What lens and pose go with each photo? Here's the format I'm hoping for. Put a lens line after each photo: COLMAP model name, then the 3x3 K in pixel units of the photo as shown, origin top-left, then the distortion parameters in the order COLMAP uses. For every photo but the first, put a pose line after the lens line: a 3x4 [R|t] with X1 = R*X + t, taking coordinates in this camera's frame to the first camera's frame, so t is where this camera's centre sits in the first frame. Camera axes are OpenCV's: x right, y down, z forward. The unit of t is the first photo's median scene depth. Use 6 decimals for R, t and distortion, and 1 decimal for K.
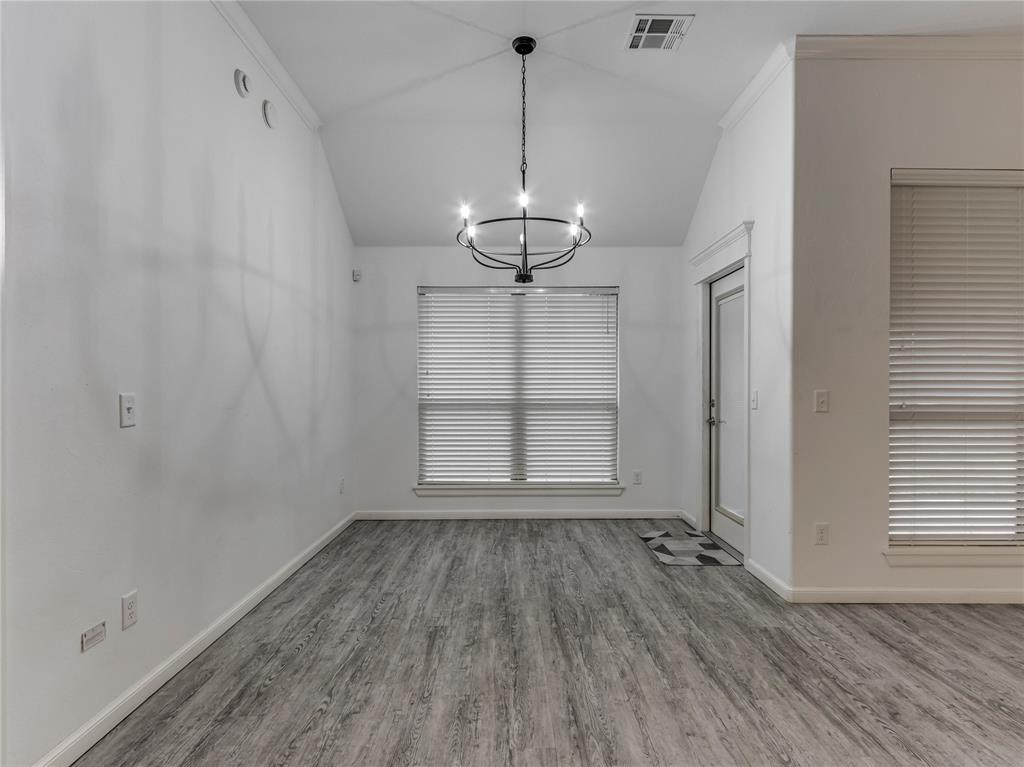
lens RADIAL K [[532.7, 0, 512.2], [0, 532.7, 387.9], [0, 0, 1]] dist [0.007102, -0.002177]
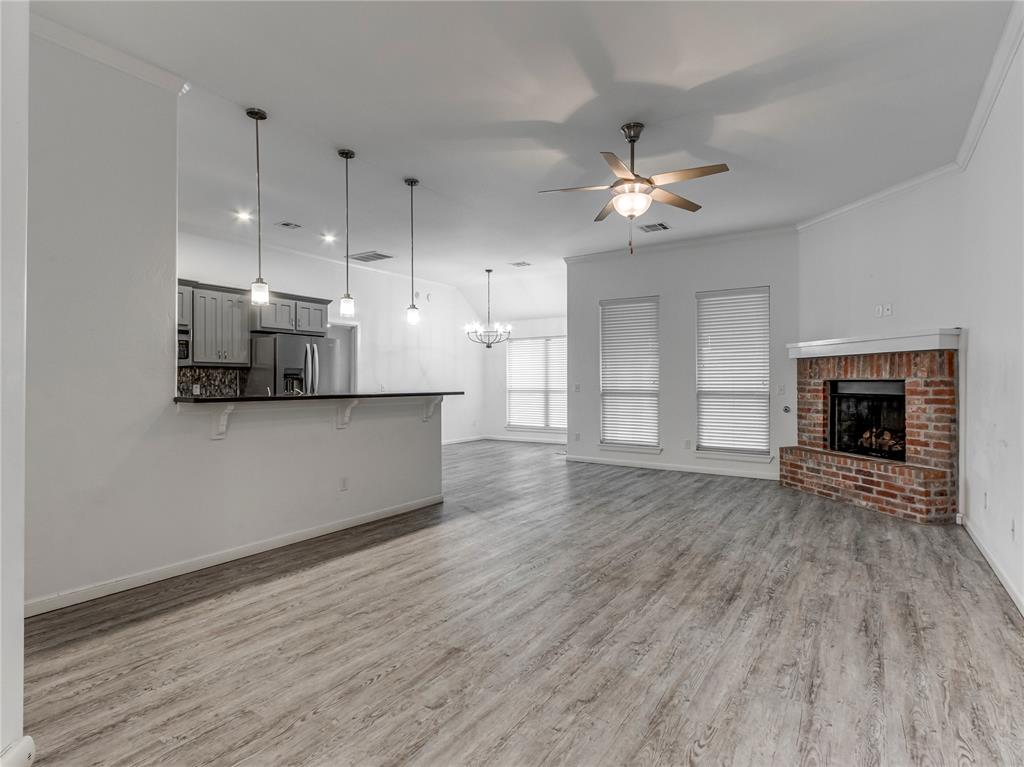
lens RADIAL K [[532.7, 0, 514.3], [0, 532.7, 378.4], [0, 0, 1]] dist [0.007102, -0.002177]
pose [[0.828051, -0.000682, -0.560652, 1.126726], [-0.006032, 0.999931, -0.010124, 0.003996], [0.560620, 0.011765, 0.827989, -0.878722]]
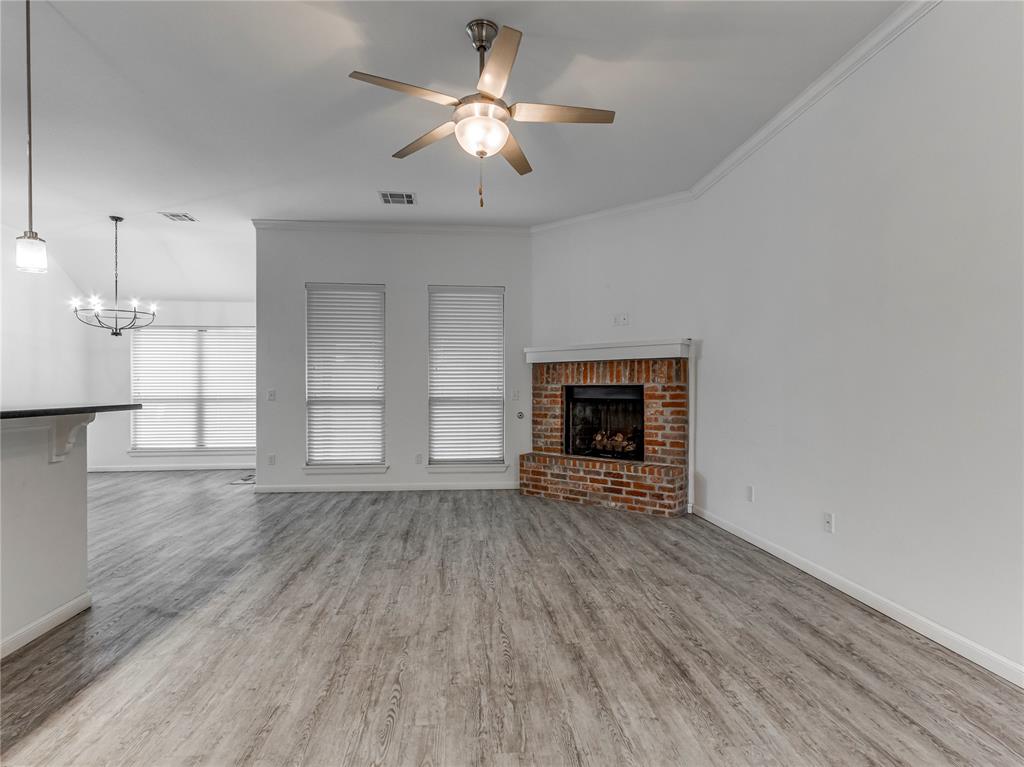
lens RADIAL K [[532.7, 0, 505.5], [0, 532.7, 385.5], [0, 0, 1]] dist [0.007102, -0.002177]
pose [[0.996767, 0.003344, 0.080271, 0.807220], [-0.002498, 0.999940, -0.010633, 0.005095], [-0.080302, 0.010398, 0.996716, -0.689237]]
